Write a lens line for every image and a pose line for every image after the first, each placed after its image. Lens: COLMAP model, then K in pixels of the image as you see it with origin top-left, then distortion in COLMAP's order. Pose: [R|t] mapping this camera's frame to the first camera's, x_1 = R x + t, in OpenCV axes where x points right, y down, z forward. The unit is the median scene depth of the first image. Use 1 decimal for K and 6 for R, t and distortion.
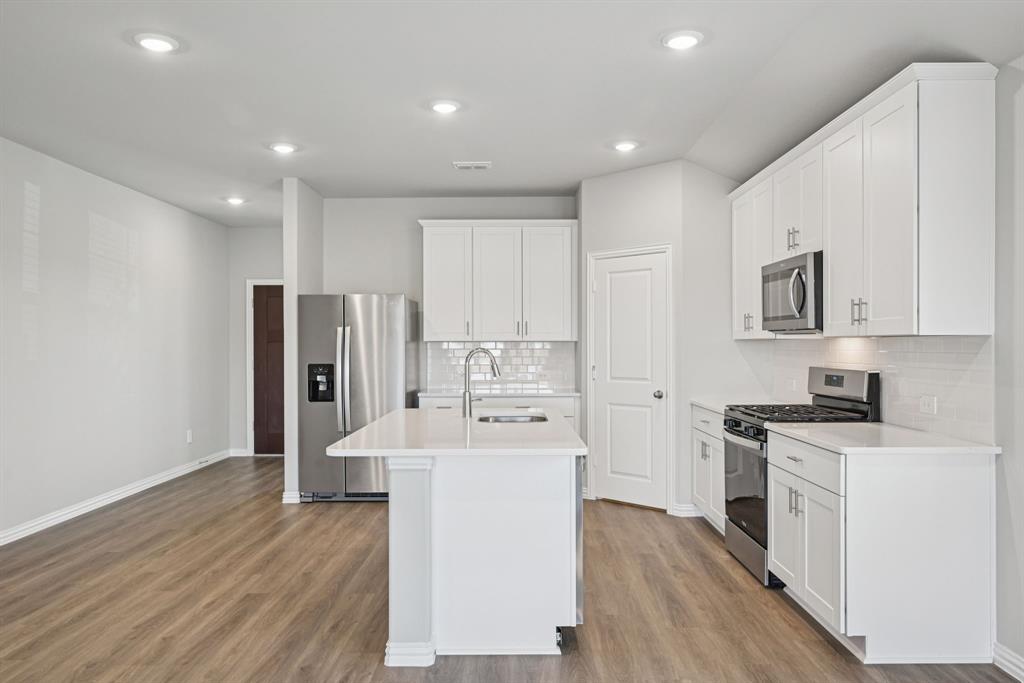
lens RADIAL K [[744.9, 0, 514.0], [0, 744.9, 345.9], [0, 0, 1]] dist [0.011013, 0.004744]
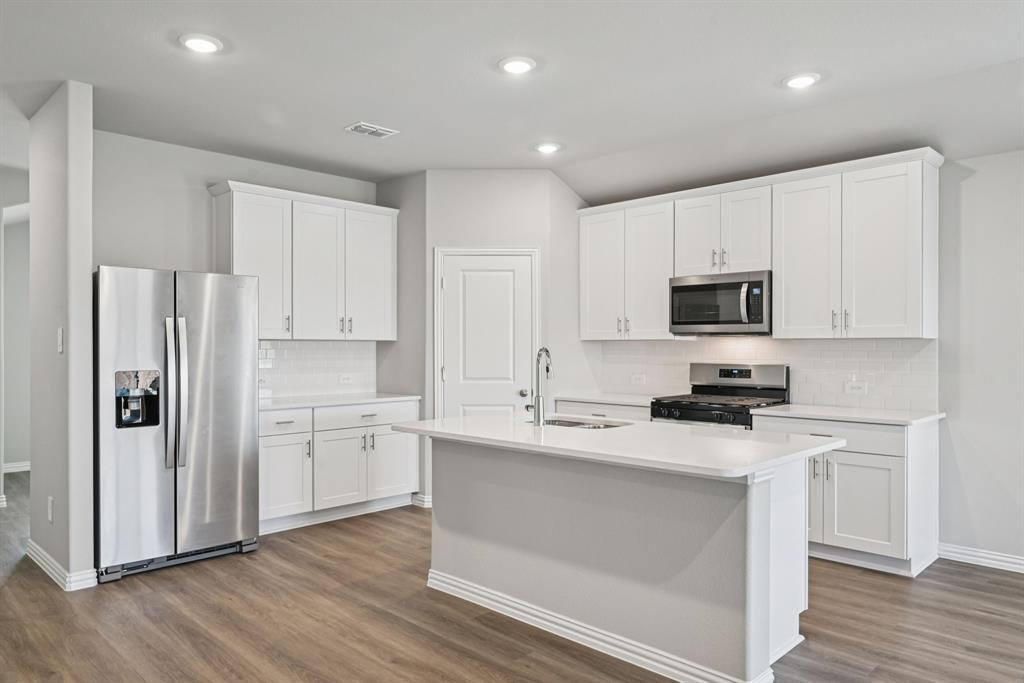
lens RADIAL K [[701.2, 0, 516.0], [0, 701.2, 345.1], [0, 0, 1]] dist [0.000421, 0.001179]
pose [[0.697322, 0.003541, 0.716750, -0.511765], [-0.001603, 0.999993, -0.003381, 0.002425], [-0.716757, 0.001209, 0.697322, 0.334595]]
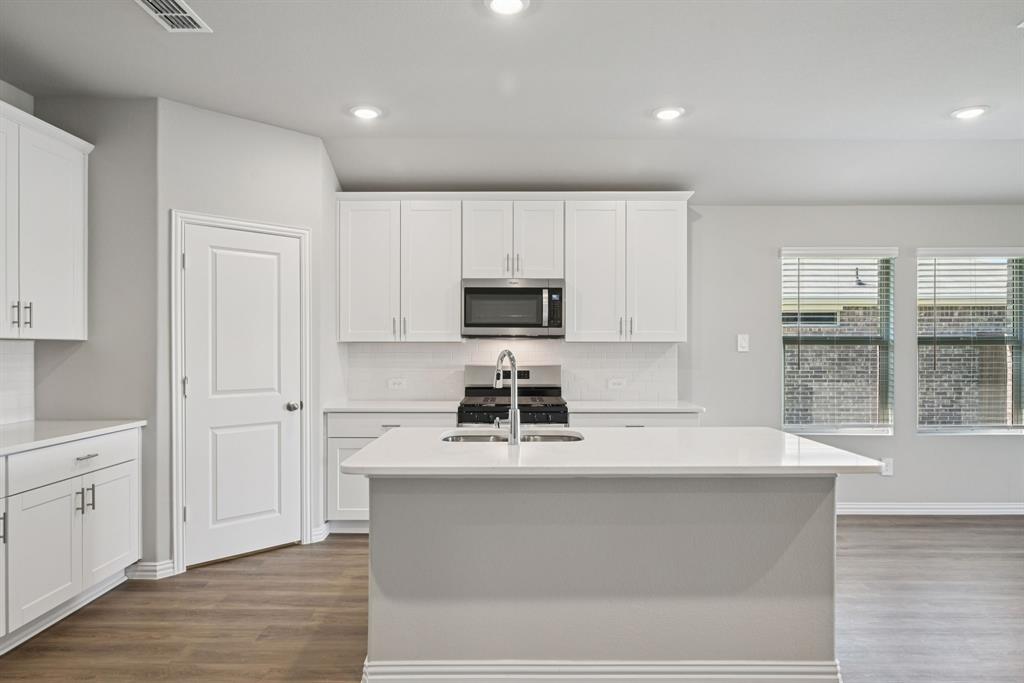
lens RADIAL K [[624.4, 0, 512.5], [0, 624.4, 351.9], [0, 0, 1]] dist [0.002578, 0.002775]
pose [[-0.001962, -0.001522, 0.999997, -0.511439], [0.001024, 0.999998, 0.001524, 0.003249], [-0.999998, 0.001027, -0.001960, 0.759881]]
